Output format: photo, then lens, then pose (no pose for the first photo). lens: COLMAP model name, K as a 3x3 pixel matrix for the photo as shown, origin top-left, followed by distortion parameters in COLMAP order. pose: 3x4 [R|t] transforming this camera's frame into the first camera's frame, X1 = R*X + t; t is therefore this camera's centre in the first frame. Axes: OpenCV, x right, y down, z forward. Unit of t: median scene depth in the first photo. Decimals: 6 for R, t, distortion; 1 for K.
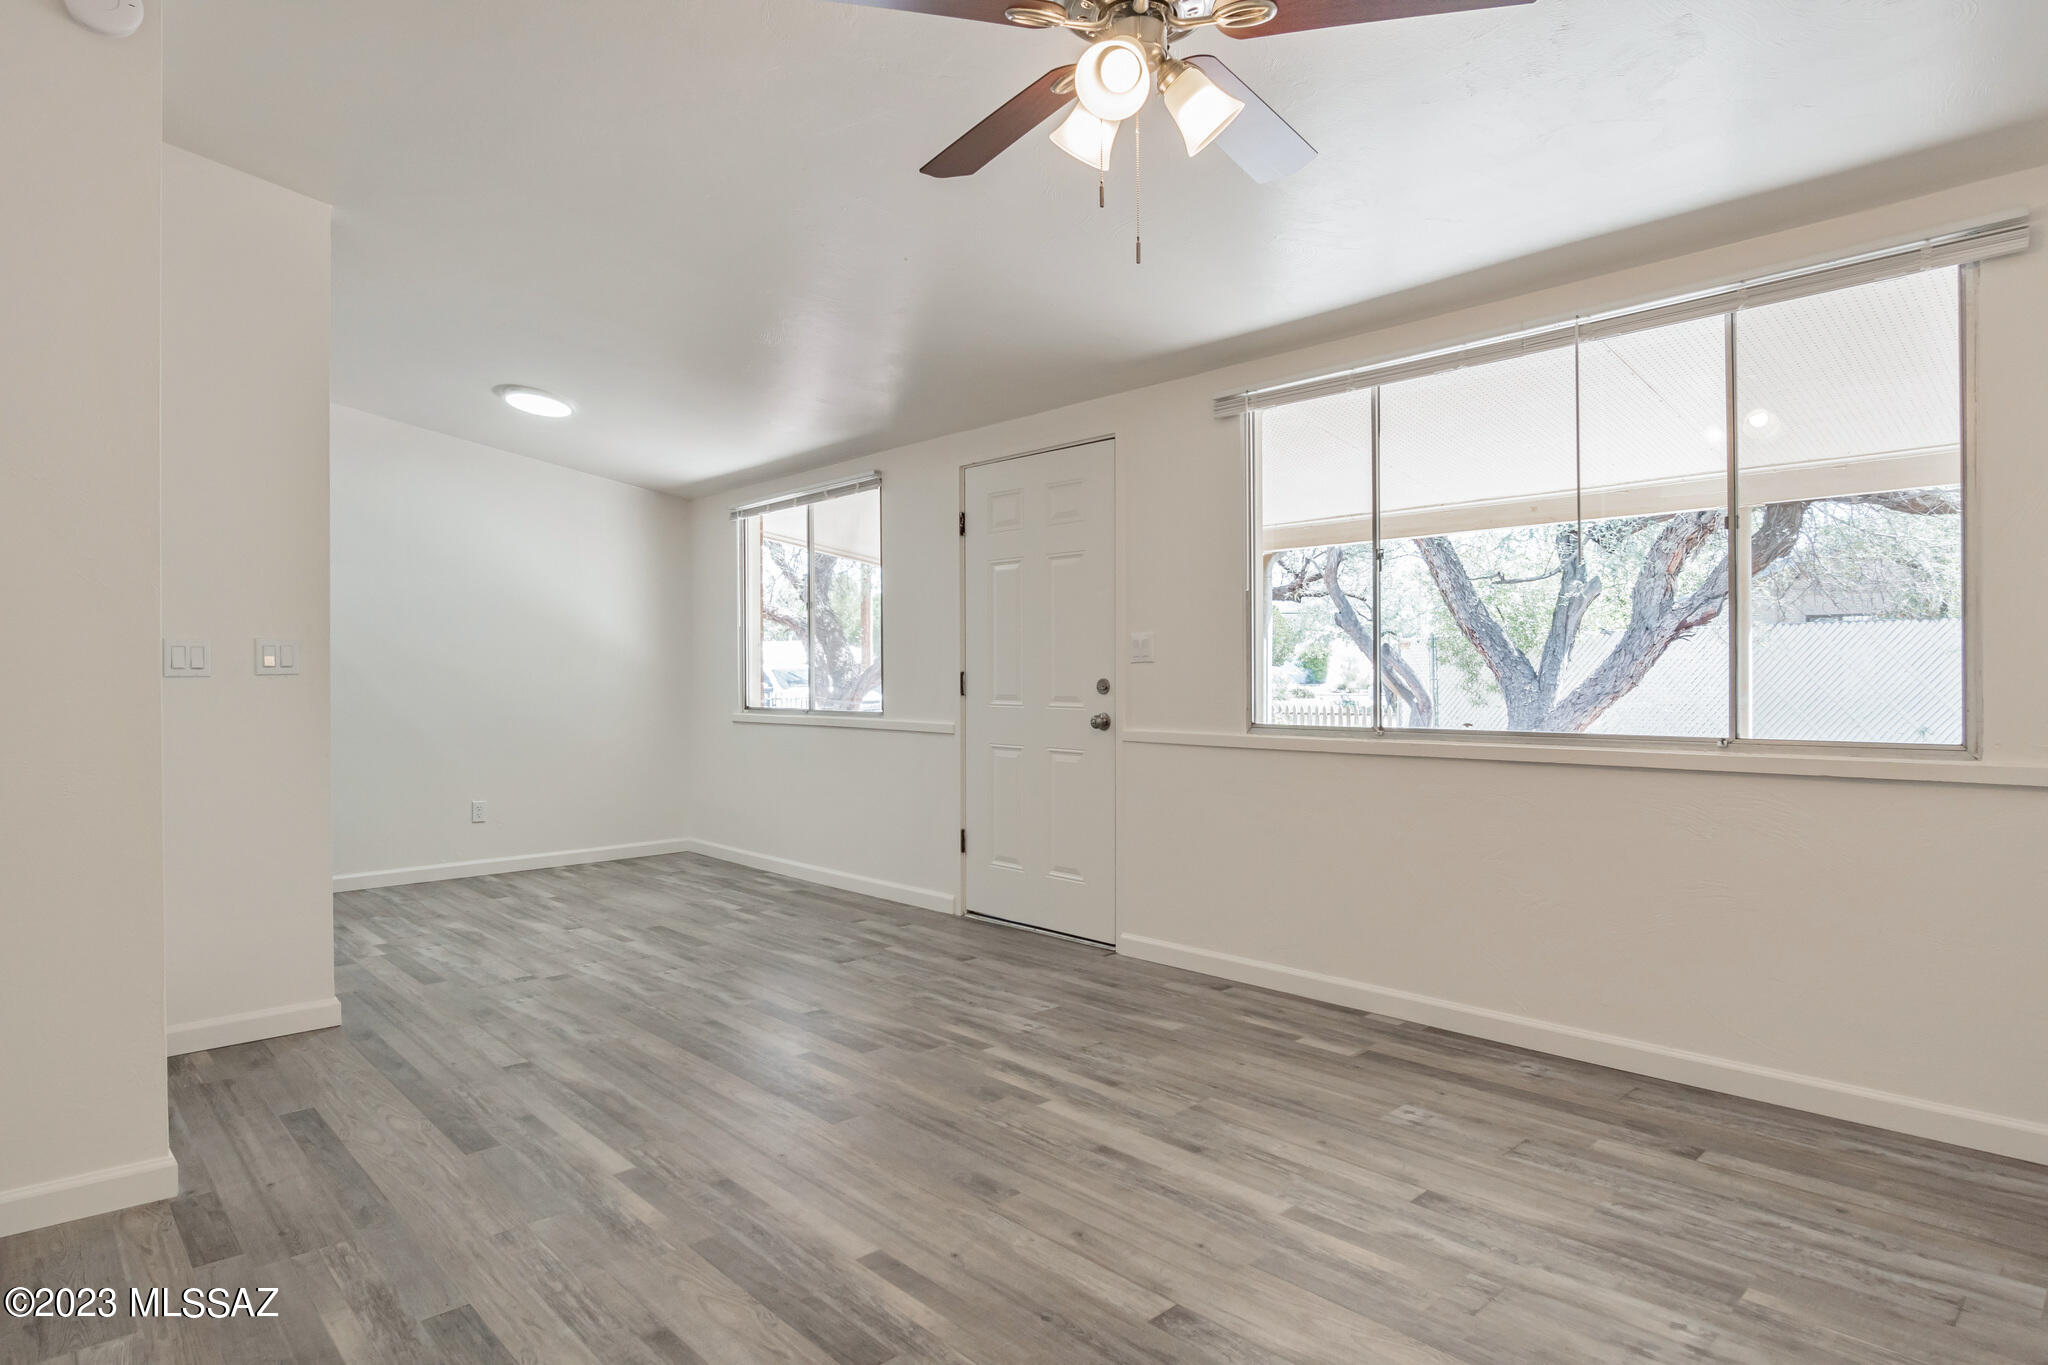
lens RADIAL K [[1172.6, 0, 1010.3], [0, 1172.6, 677.6], [0, 0, 1]] dist [-0.027990, 0.002613]
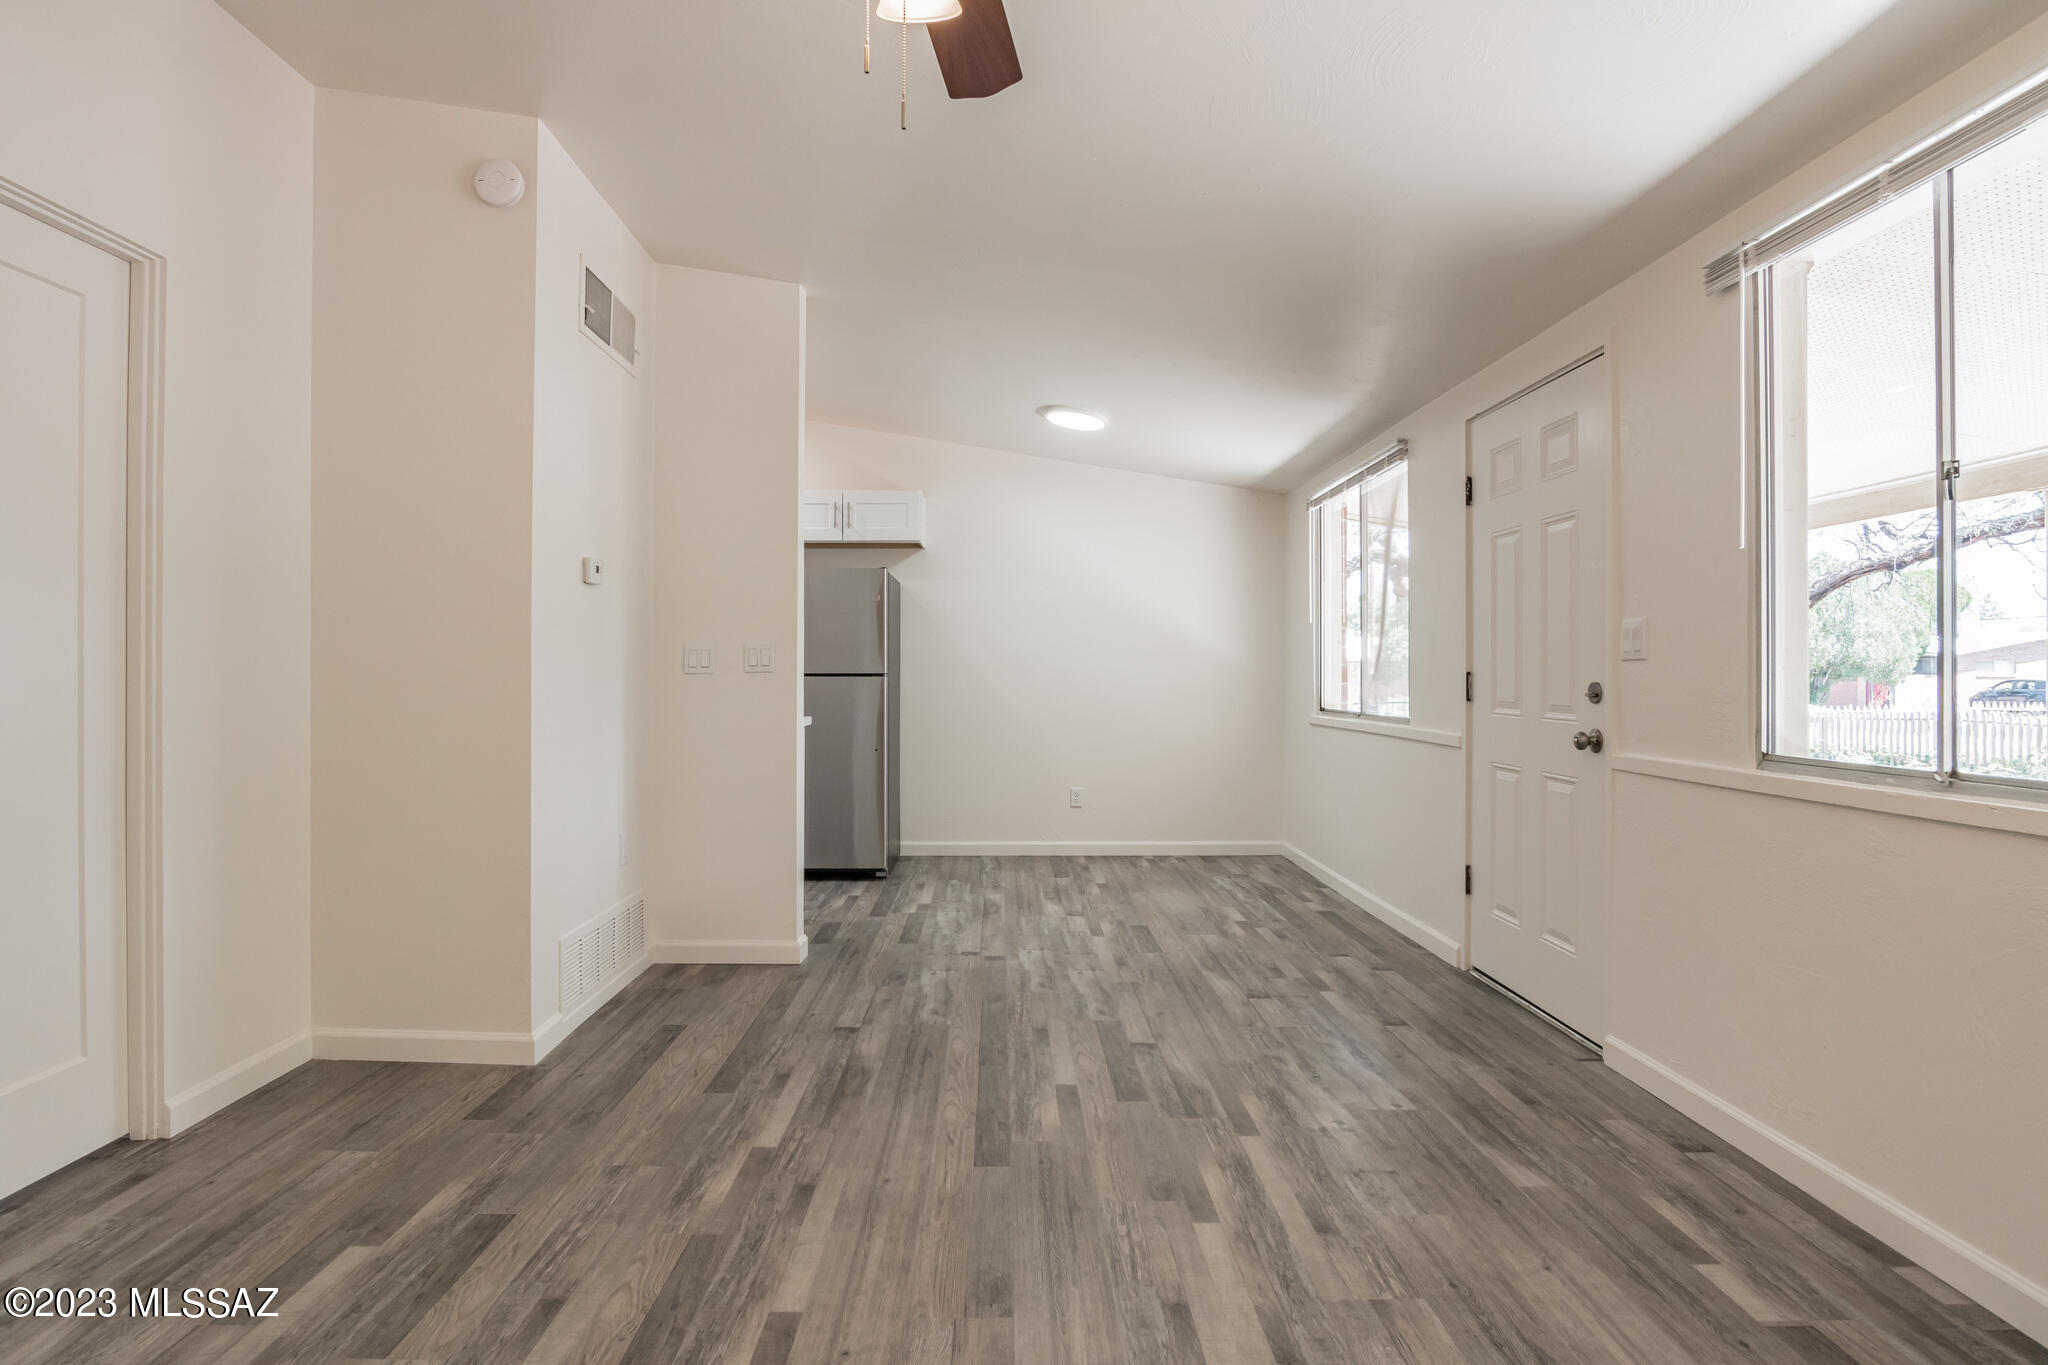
lens RADIAL K [[1121.4, 0, 989.7], [0, 1121.4, 675.5], [0, 0, 1]] dist [-0.039428, 0.014094]
pose [[0.717304, 0.005478, -0.696738, 0.370584], [-0.005482, 0.999983, 0.002219, -0.003523], [0.696738, 0.002228, 0.717322, 0.304983]]
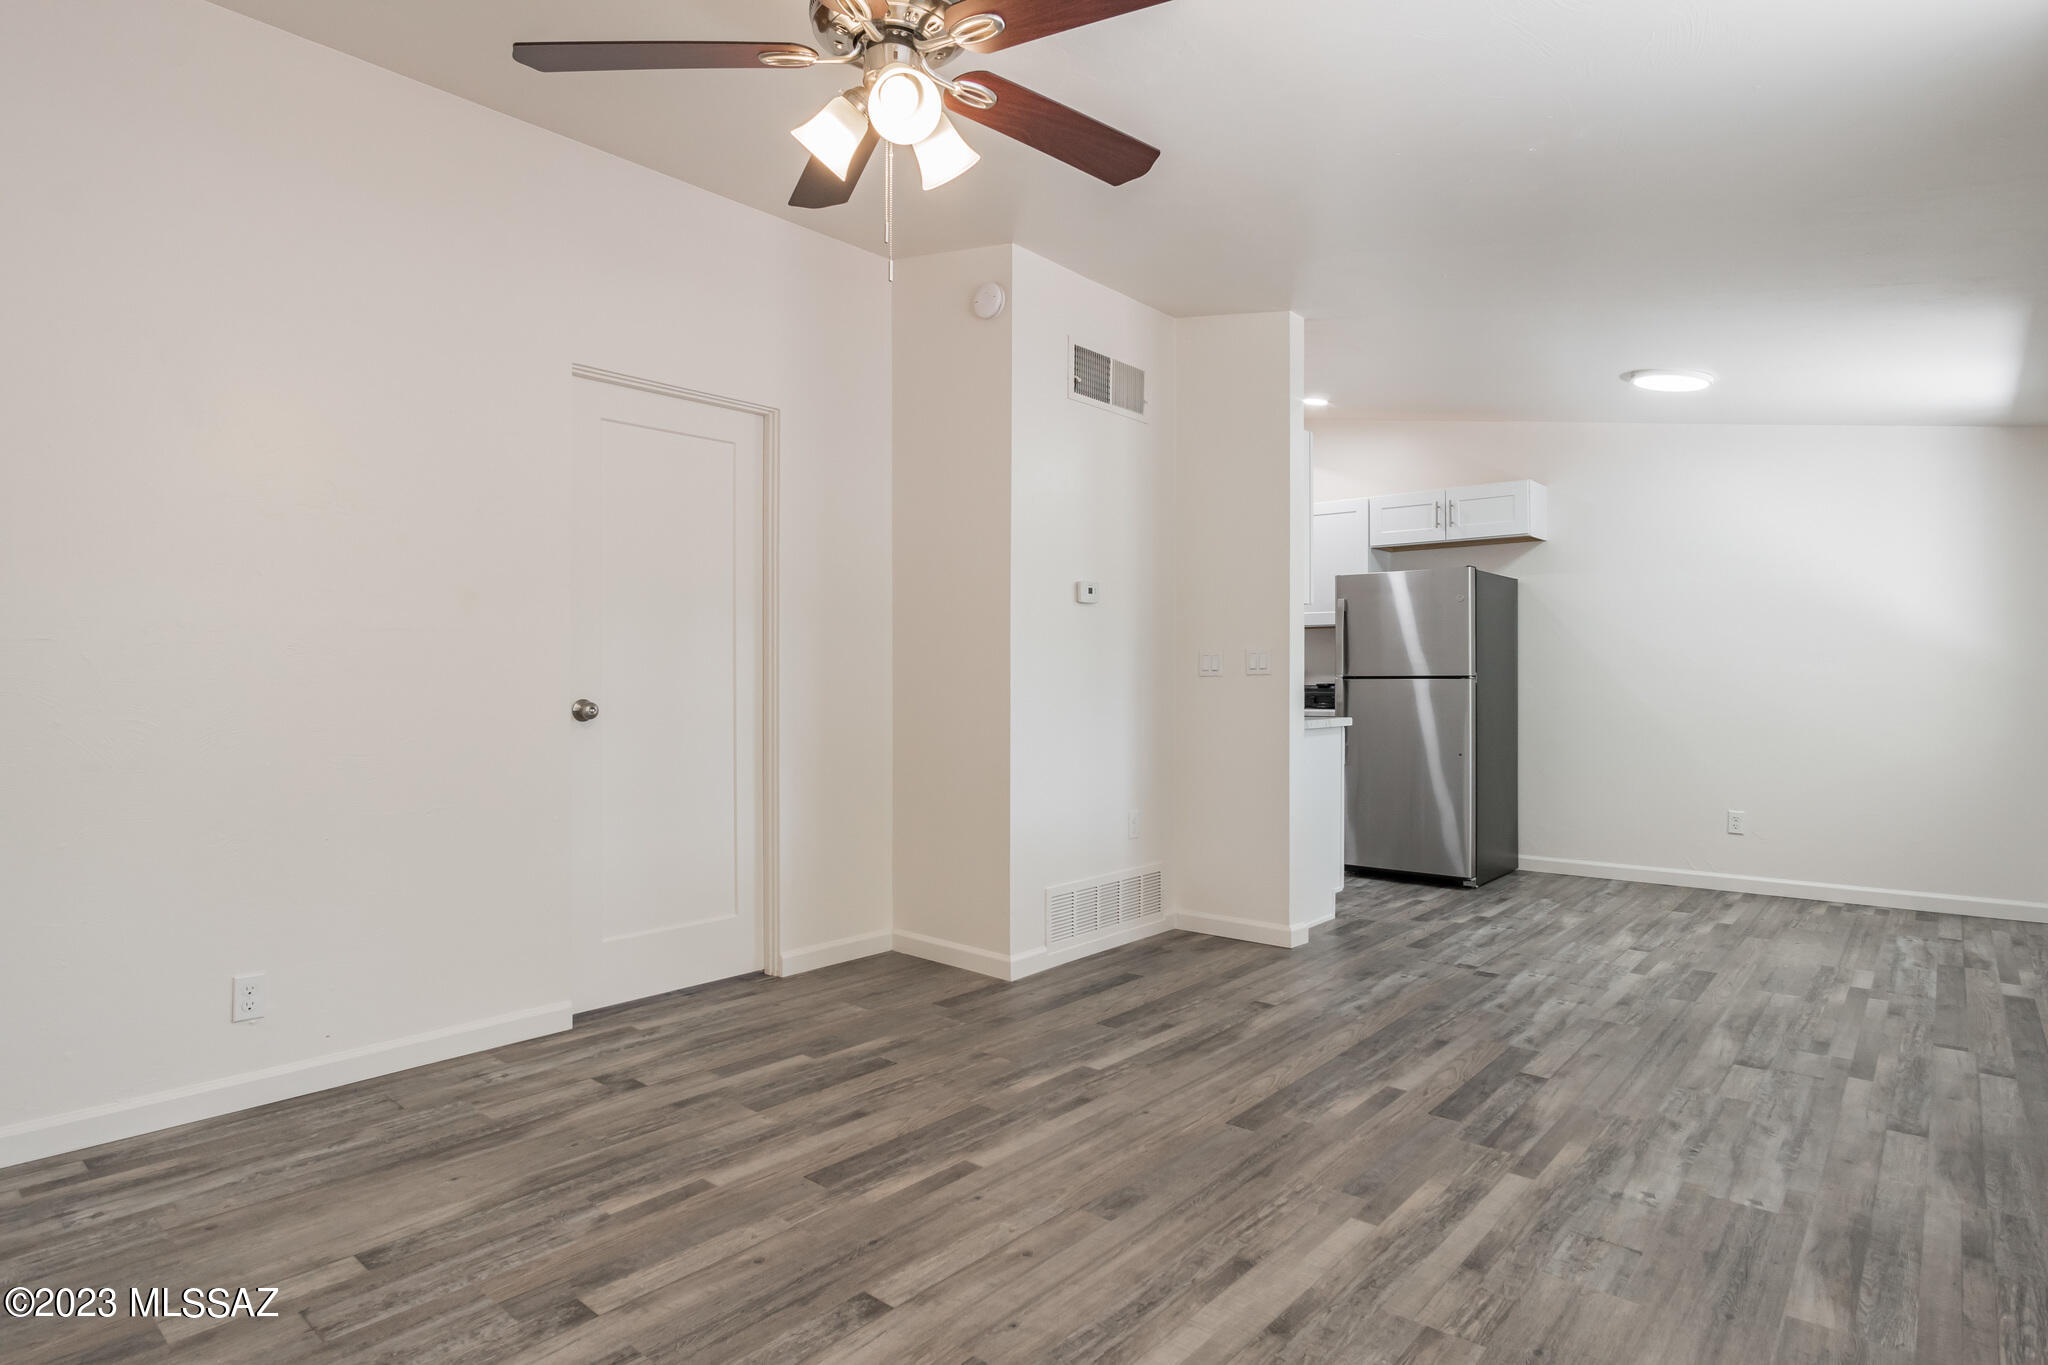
lens RADIAL K [[1121.4, 0, 989.7], [0, 1121.4, 675.5], [0, 0, 1]] dist [-0.039428, 0.014094]
pose [[0.064838, 0.000239, -0.997896, 0.632679], [-0.000800, 1.000000, 0.000187, -0.001966], [0.997895, 0.000786, 0.064838, 0.588350]]
